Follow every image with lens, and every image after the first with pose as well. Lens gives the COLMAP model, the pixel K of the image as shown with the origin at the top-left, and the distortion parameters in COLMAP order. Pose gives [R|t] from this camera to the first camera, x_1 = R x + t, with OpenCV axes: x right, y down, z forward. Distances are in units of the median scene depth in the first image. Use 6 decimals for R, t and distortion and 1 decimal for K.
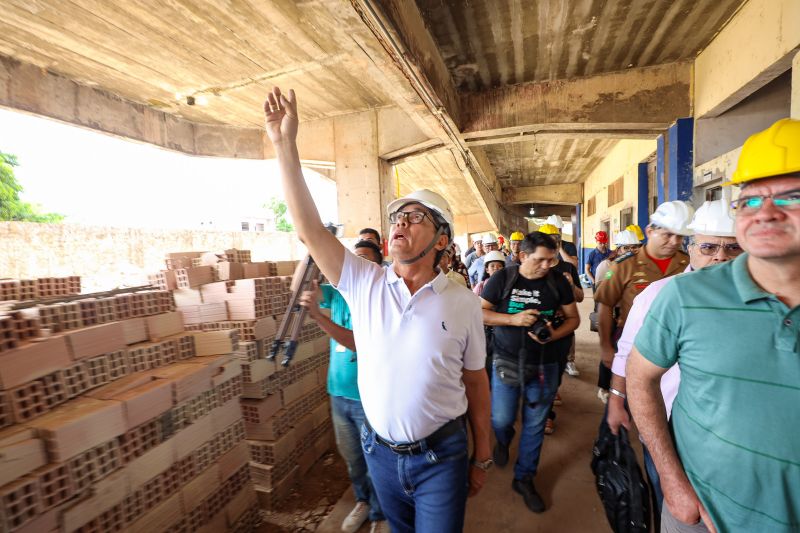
lens RADIAL K [[367.3, 0, 400.5], [0, 367.3, 262.3], [0, 0, 1]] dist [-0.027246, 0.001239]
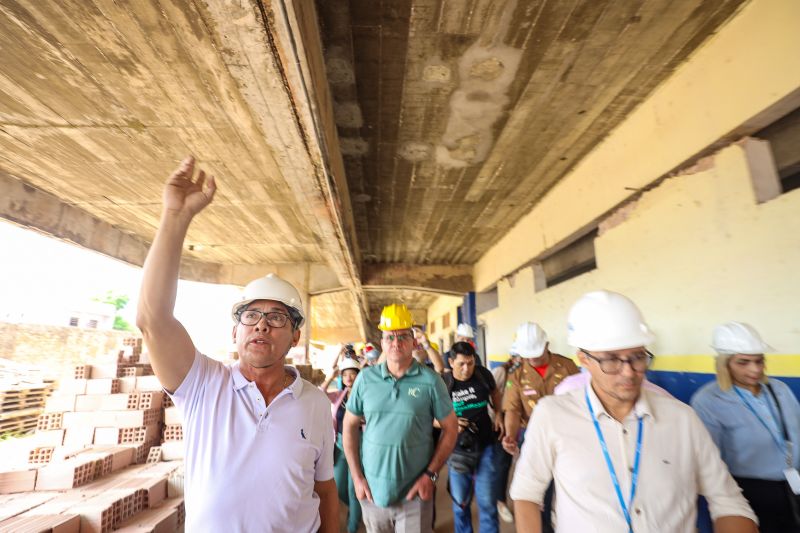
lens RADIAL K [[367.3, 0, 402.9], [0, 367.3, 267.1], [0, 0, 1]] dist [-0.027246, 0.001239]
pose [[0.922202, 0.115106, 0.369180, -0.305130], [-0.008560, 0.960515, -0.278097, 0.040926], [-0.386613, 0.253301, 0.886774, -0.626875]]
